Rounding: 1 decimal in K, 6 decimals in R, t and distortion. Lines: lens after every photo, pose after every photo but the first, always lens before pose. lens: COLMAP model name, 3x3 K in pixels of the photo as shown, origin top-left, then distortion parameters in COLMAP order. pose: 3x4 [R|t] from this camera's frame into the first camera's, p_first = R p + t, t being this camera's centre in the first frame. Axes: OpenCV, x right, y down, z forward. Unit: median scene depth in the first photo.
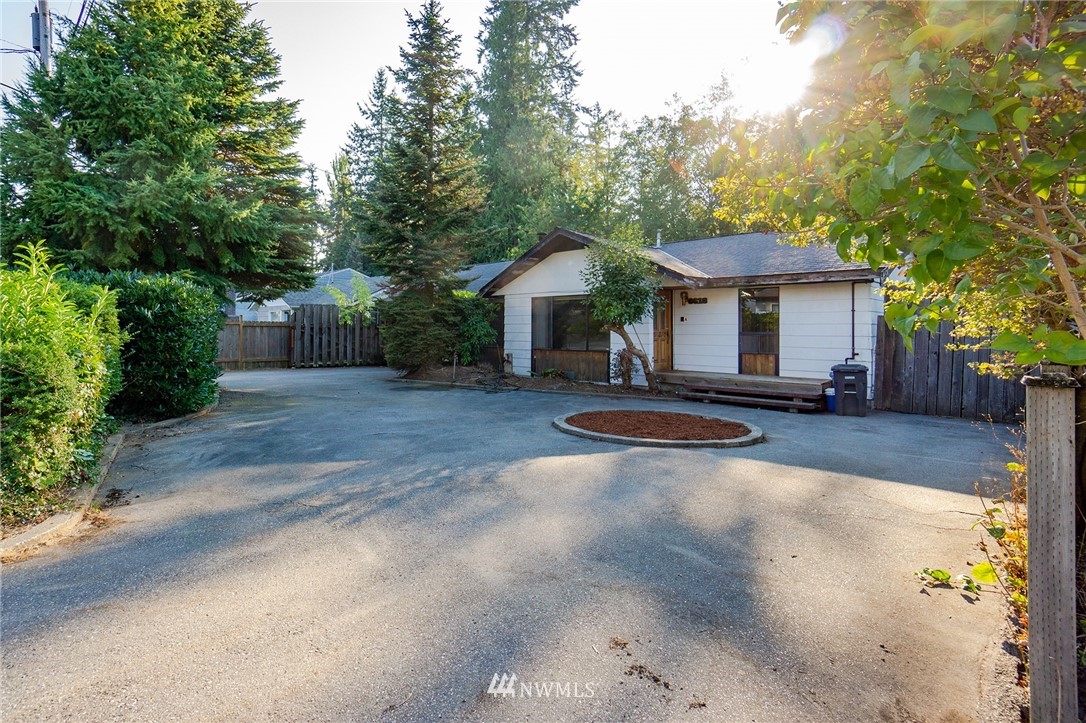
lens RADIAL K [[469.0, 0, 541.3], [0, 469.0, 346.7], [0, 0, 1]] dist [-0.014310, 0.015639]
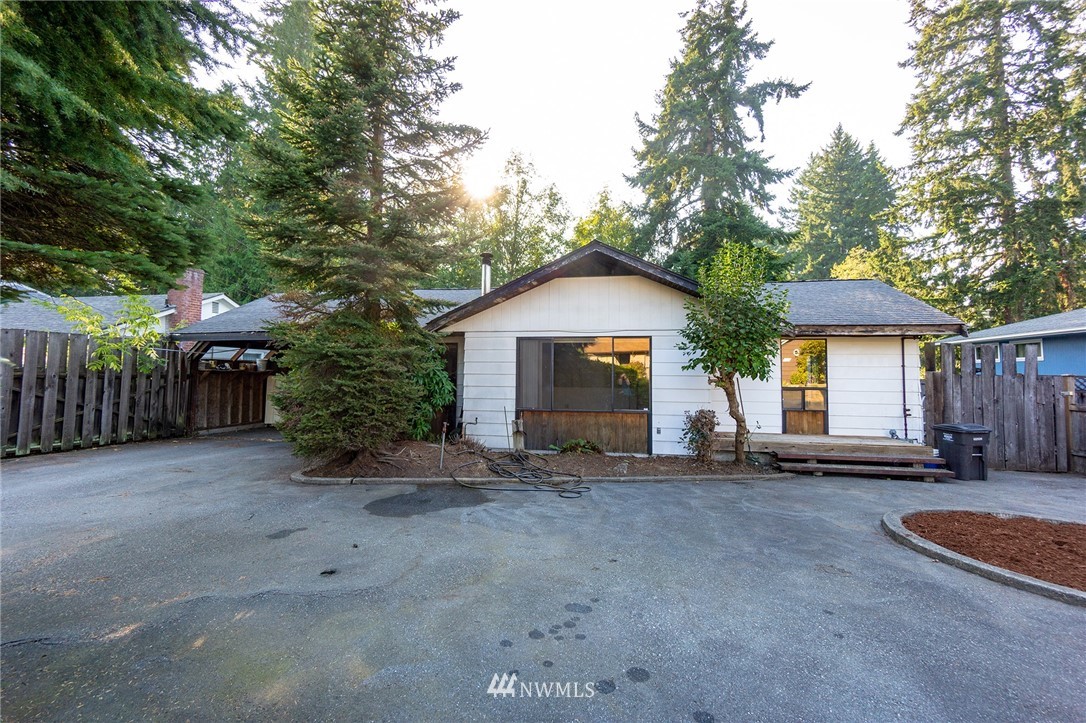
lens RADIAL K [[469.0, 0, 541.3], [0, 469.0, 346.7], [0, 0, 1]] dist [-0.014310, 0.015639]
pose [[0.865749, 0.030399, 0.499555, -0.333452], [0.013227, 0.996415, -0.083557, -0.030055], [-0.500304, 0.078947, 0.862243, 0.354030]]
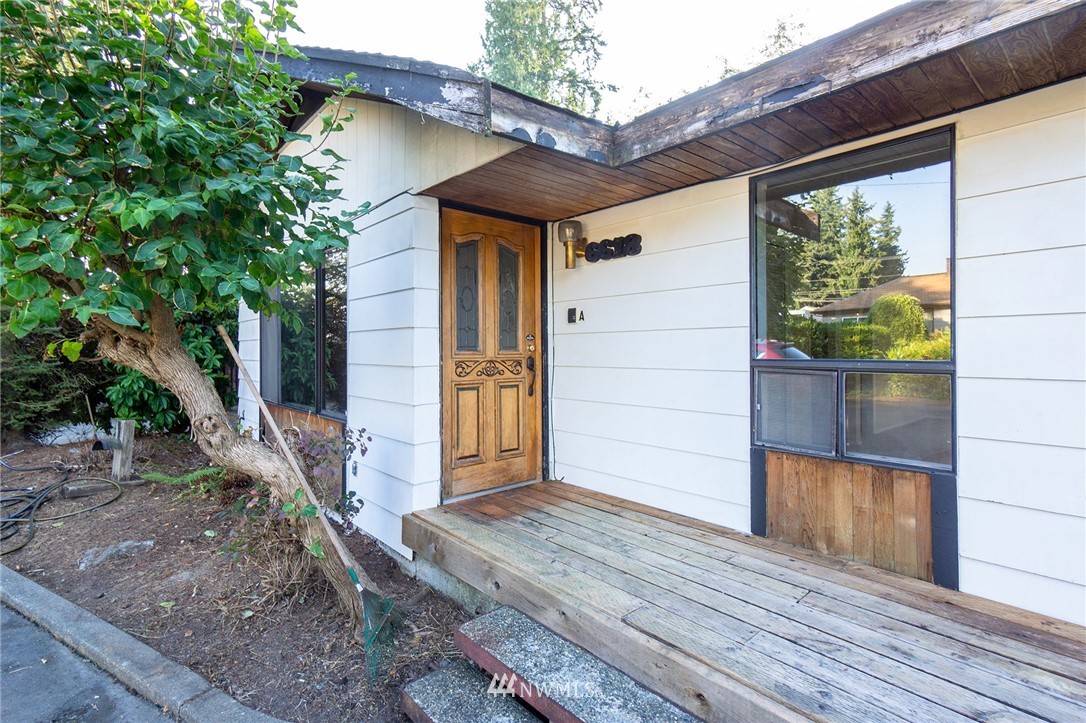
lens RADIAL K [[522.5, 0, 543.0], [0, 522.5, 361.5], [0, 0, 1]] dist [0.002901, 0.000274]
pose [[0.997455, 0.002015, -0.071264, 0.261585], [-0.003709, 0.999714, -0.023644, -0.017988], [0.071196, 0.023848, 0.997177, 0.567740]]
